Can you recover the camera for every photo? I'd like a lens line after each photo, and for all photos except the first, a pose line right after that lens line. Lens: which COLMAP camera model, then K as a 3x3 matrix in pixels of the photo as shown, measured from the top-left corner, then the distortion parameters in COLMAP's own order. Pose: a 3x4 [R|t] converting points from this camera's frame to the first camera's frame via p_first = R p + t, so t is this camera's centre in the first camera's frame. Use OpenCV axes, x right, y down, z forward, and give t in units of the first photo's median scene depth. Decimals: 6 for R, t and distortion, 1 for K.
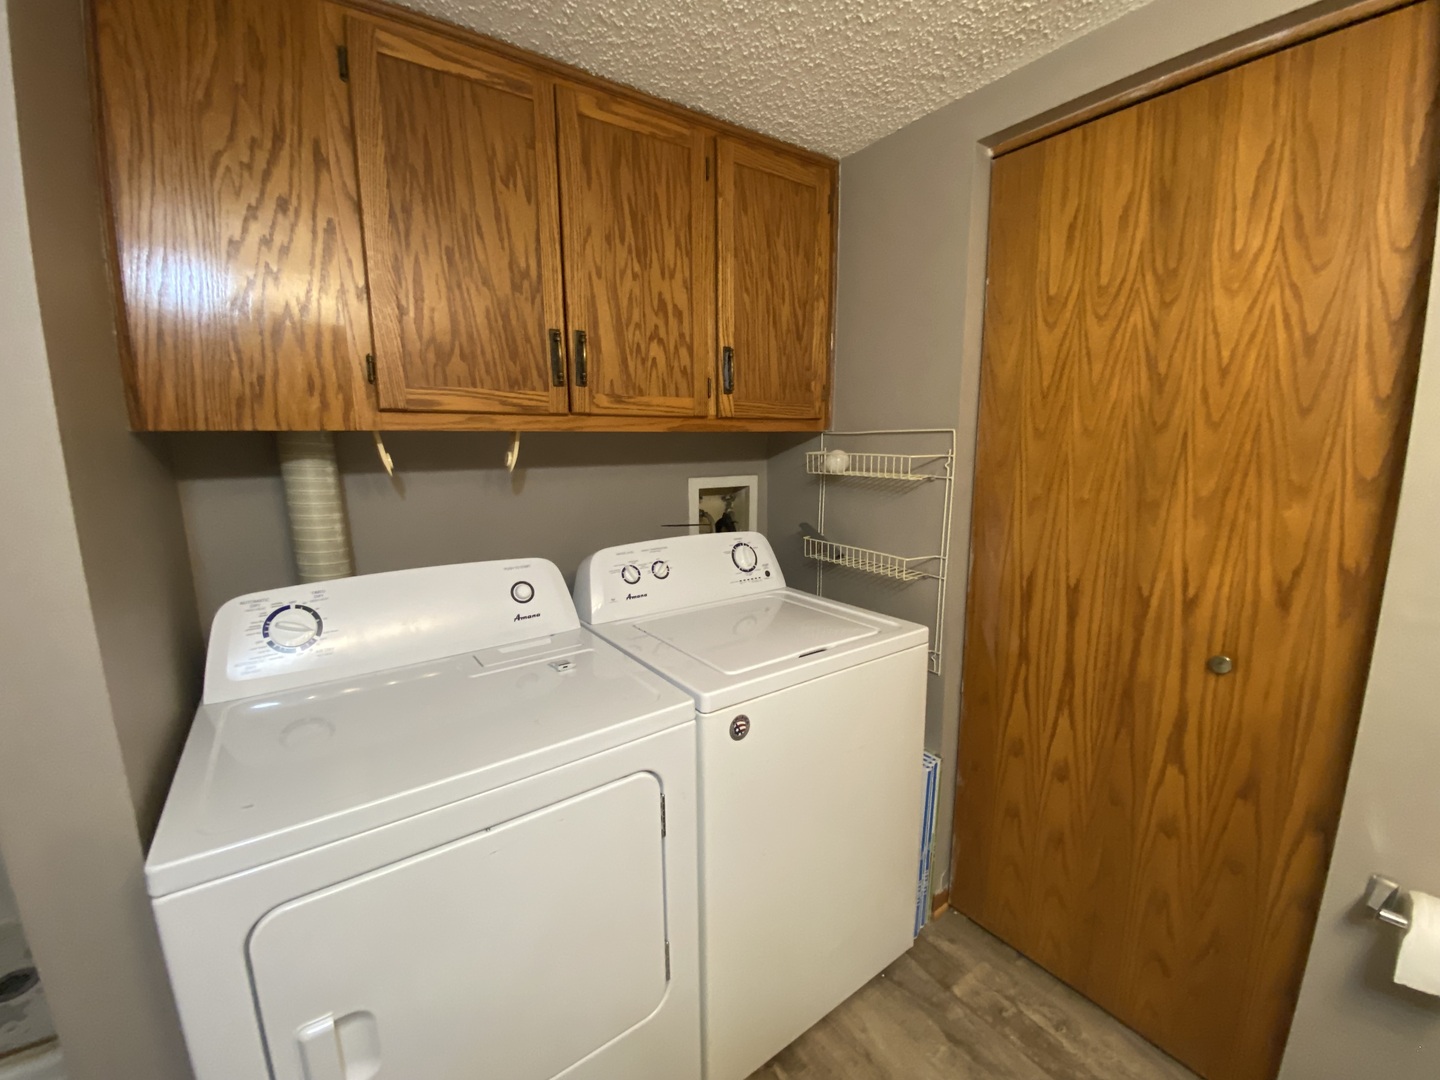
lens RADIAL K [[573.3, 0, 717.3], [0, 573.3, 548.7], [0, 0, 1]] dist [0.029576, -0.024197]
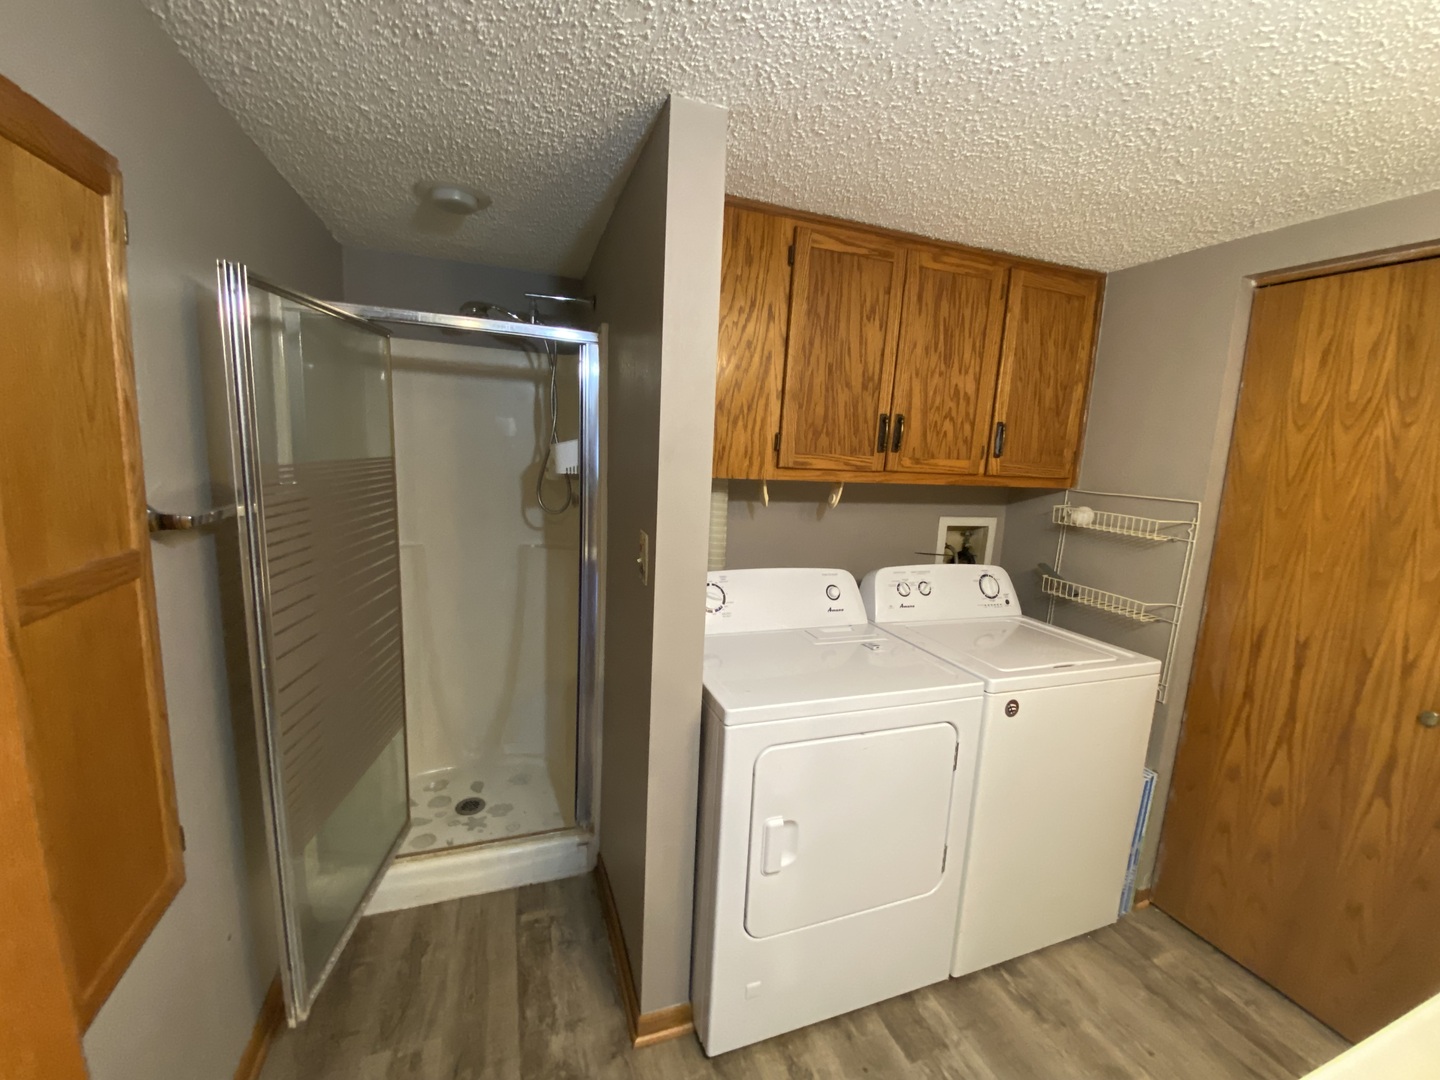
lens RADIAL K [[590.2, 0, 716.5], [0, 590.2, 544.8], [0, 0, 1]] dist [0.024129, -0.020262]
pose [[0.966359, 0.098759, -0.237481, -0.283376], [-0.104515, 0.994454, -0.011735, 0.003795], [0.235005, 0.036161, 0.971321, -0.480735]]
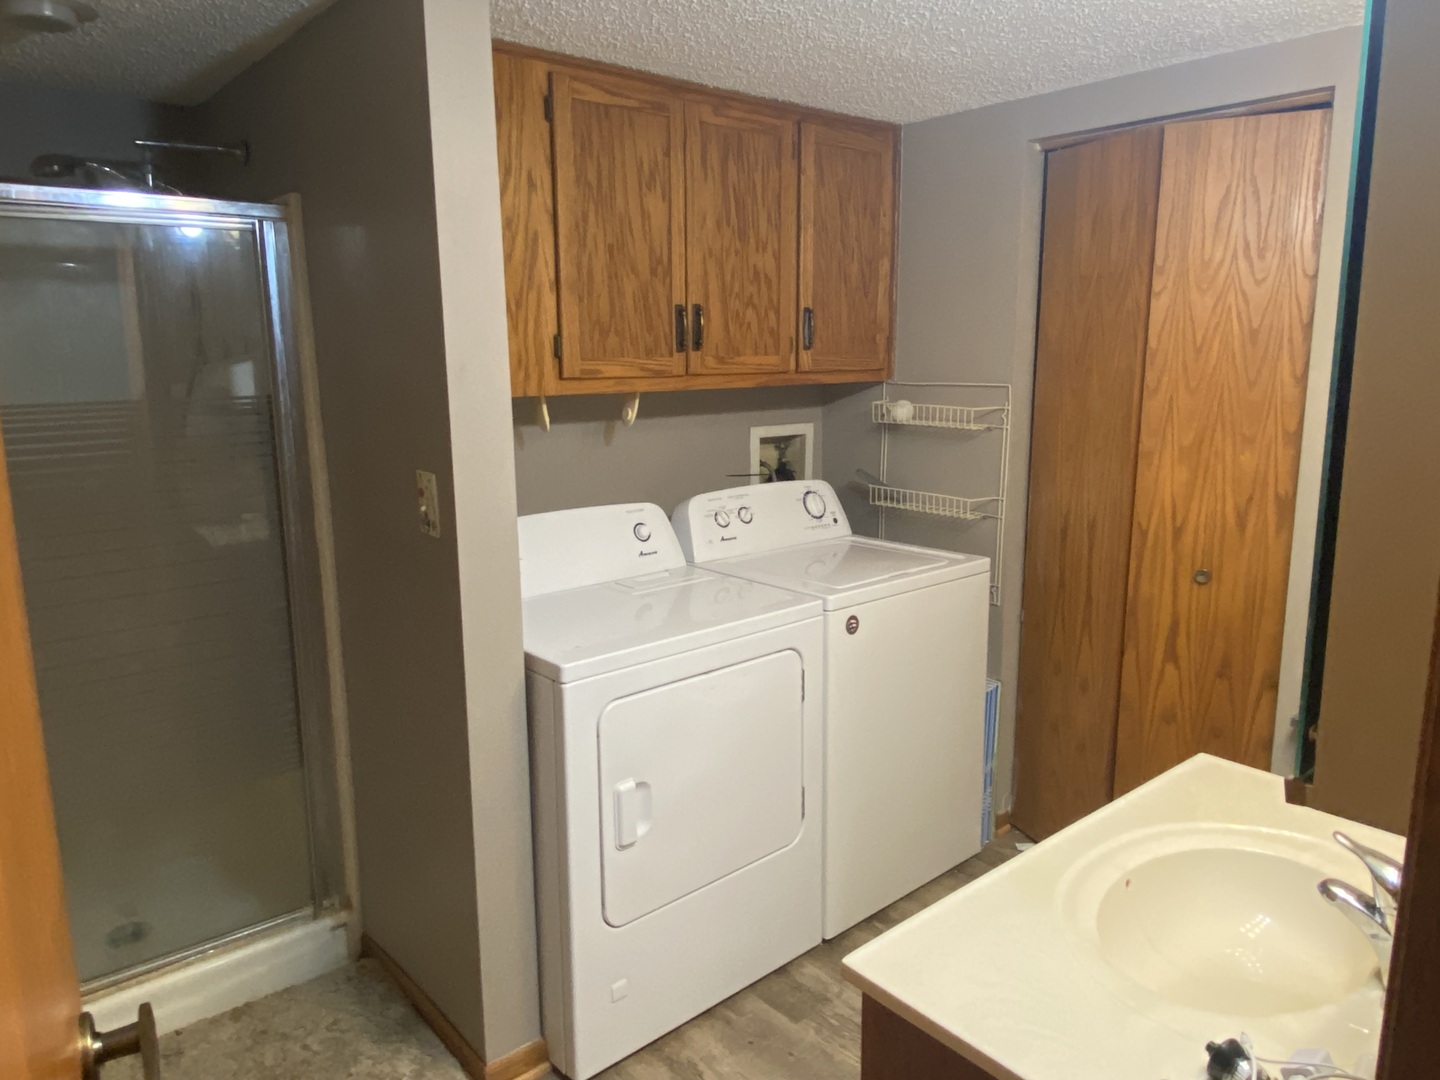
lens RADIAL K [[1006.0, 0, 720.0], [0, 1006.0, 540.0], [0, 0, 1]] dist [0.059649, -0.000981]
pose [[0.993872, -0.016388, 0.109318, -0.402424], [0.015499, 0.999840, 0.008970, 0.075126], [-0.109448, -0.007220, 0.993966, -0.979198]]
